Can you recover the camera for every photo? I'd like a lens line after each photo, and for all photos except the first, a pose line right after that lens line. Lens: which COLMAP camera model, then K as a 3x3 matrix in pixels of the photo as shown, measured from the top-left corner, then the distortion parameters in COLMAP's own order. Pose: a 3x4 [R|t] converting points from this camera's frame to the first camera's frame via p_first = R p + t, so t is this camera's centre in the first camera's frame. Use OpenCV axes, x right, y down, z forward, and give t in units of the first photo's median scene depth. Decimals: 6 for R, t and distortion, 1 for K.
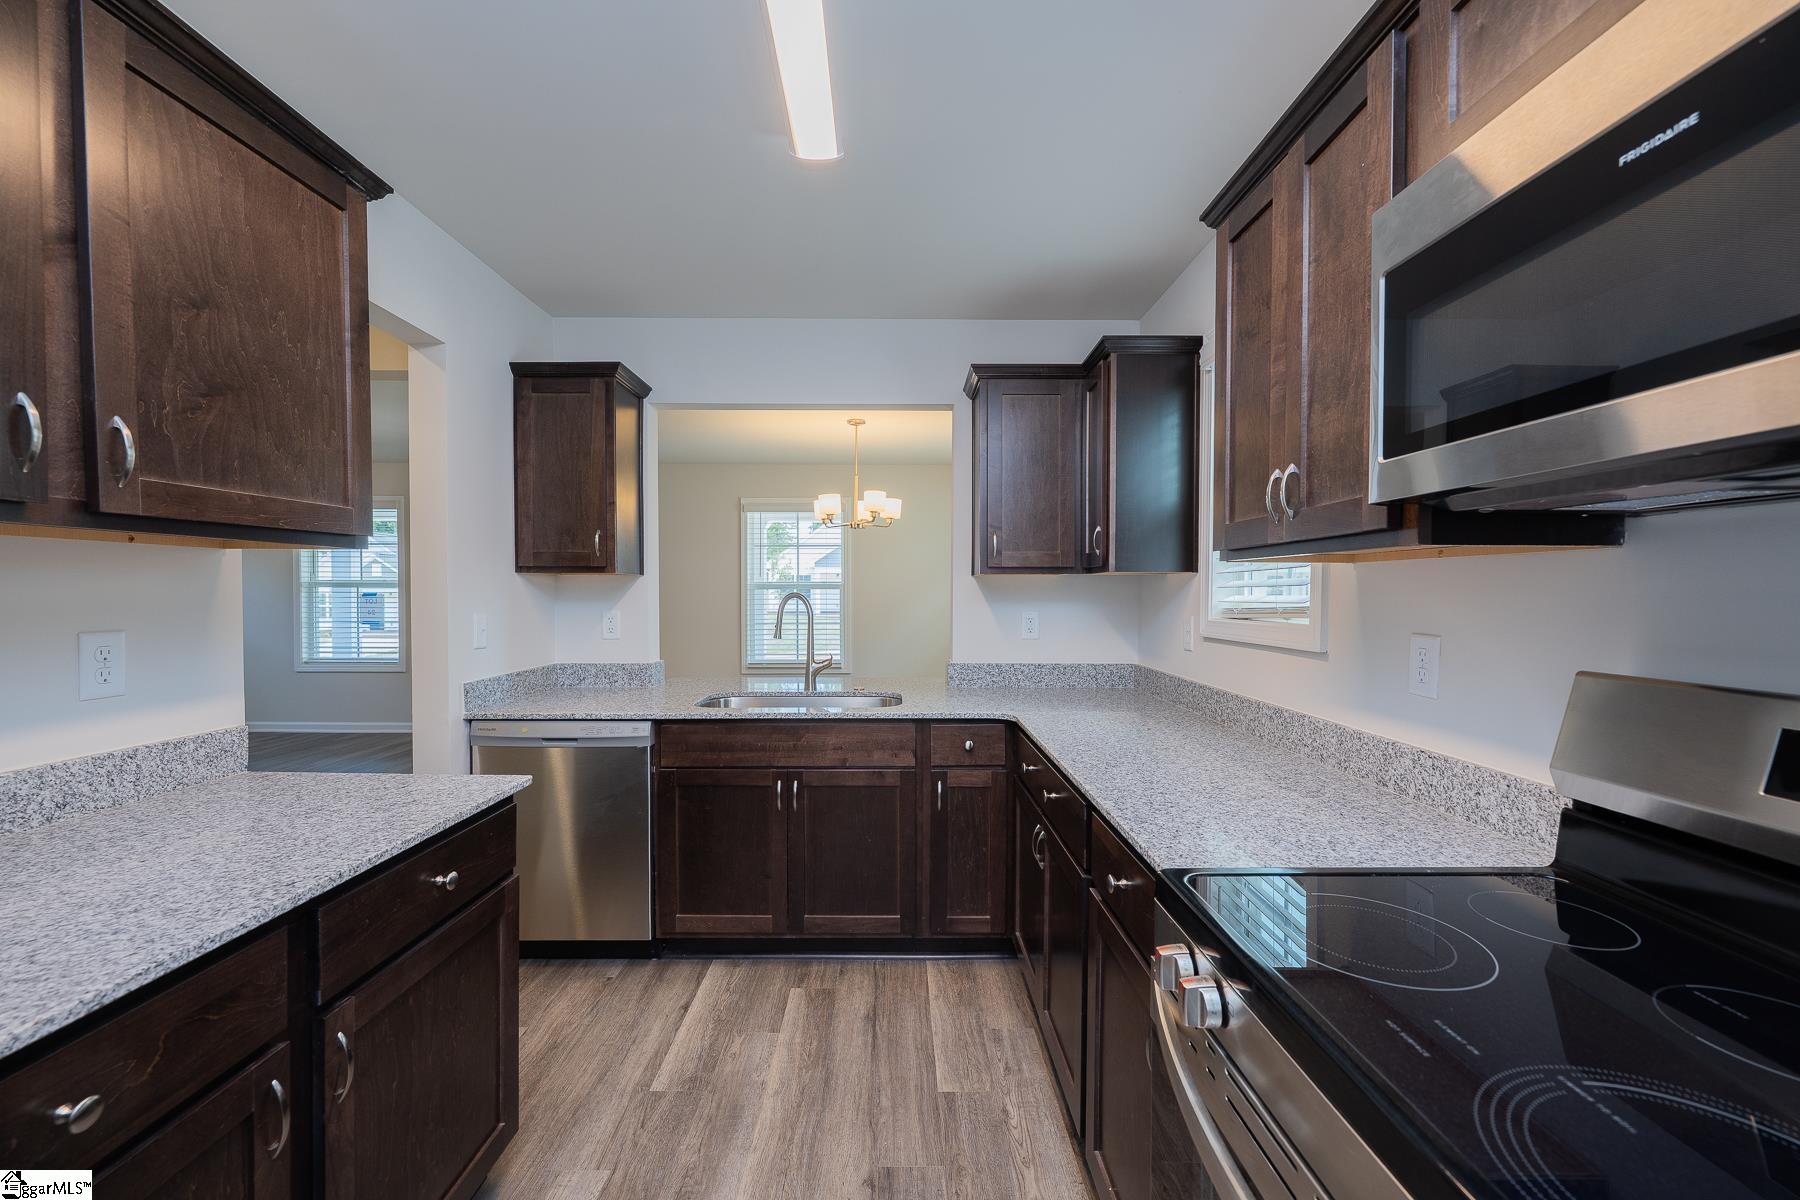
lens RADIAL K [[690.6, 0, 905.9], [0, 690.6, 618.3], [0, 0, 1]] dist [-0.001502, -0.000071]
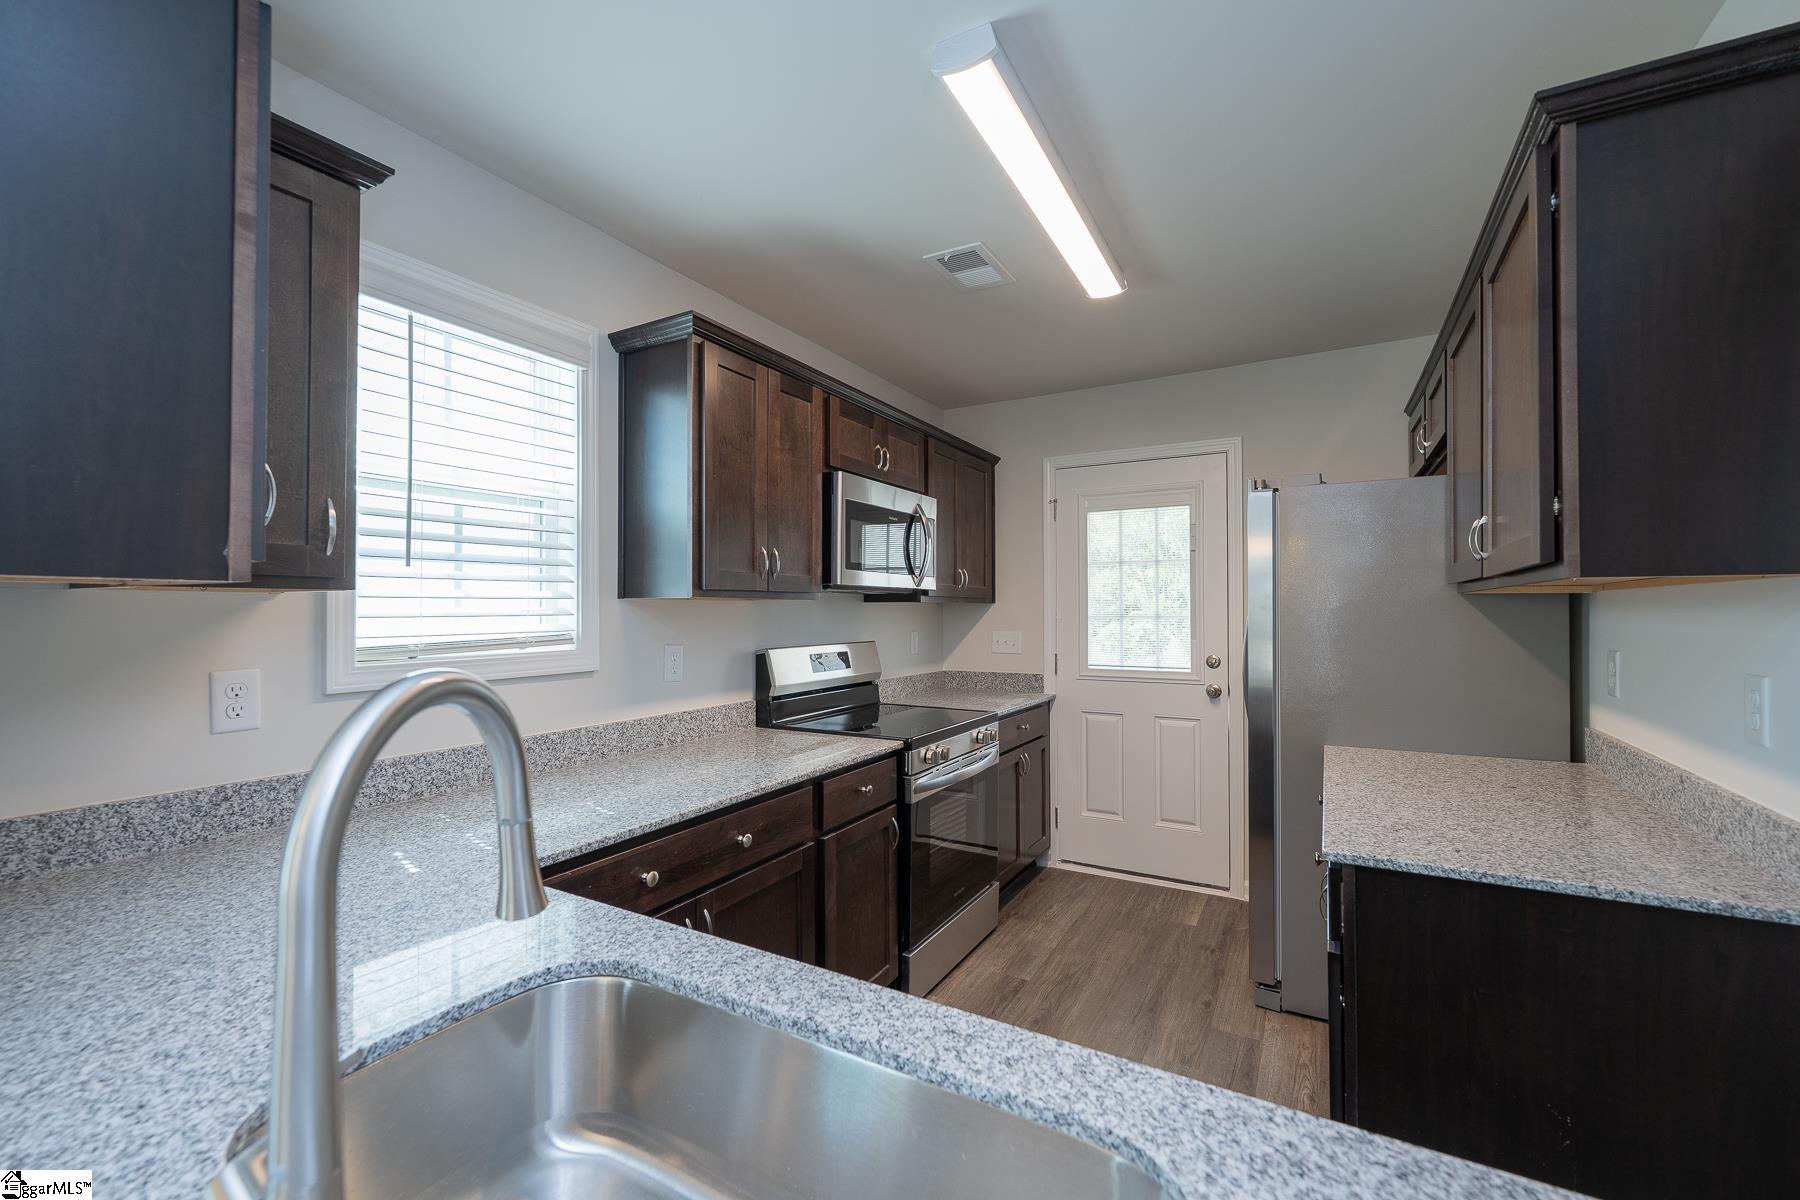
lens RADIAL K [[752.6, 0, 864.3], [0, 752.6, 604.4], [0, 0, 1]] dist [-0.000629, -0.000176]
pose [[-0.836168, 0.000621, 0.548473, -0.707098], [0.018461, 0.999465, 0.027013, -0.126999], [-0.548162, 0.032713, -0.835732, 2.520661]]
